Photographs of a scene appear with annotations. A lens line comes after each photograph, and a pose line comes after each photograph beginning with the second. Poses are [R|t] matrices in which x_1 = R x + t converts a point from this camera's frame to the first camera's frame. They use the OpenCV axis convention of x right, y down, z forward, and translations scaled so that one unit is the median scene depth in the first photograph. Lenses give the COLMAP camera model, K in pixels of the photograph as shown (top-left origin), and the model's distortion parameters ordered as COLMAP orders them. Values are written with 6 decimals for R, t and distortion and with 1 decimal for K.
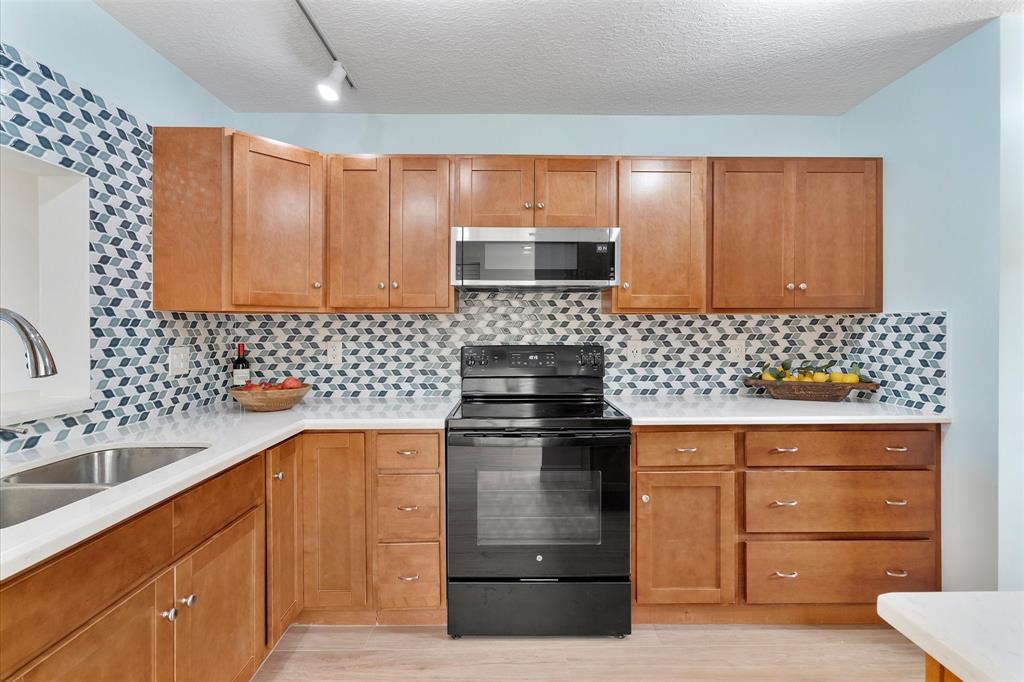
lens RADIAL K [[480.4, 0, 514.0], [0, 480.4, 331.8], [0, 0, 1]] dist [0.001957, 0.000864]
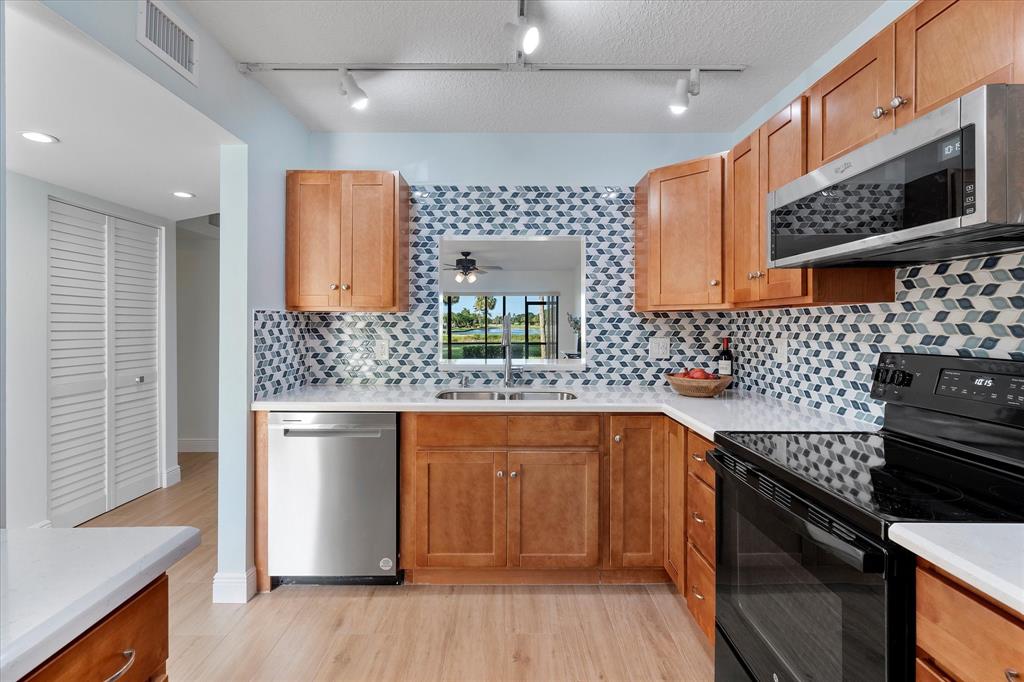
lens RADIAL K [[480.4, 0, 510.1], [0, 480.4, 325.4], [0, 0, 1]] dist [0.001957, 0.000864]
pose [[-0.024373, 0.003113, -0.999698, 0.715274], [-0.009993, 0.999944, 0.003358, -0.004083], [0.999653, 0.010072, -0.024340, 0.653944]]
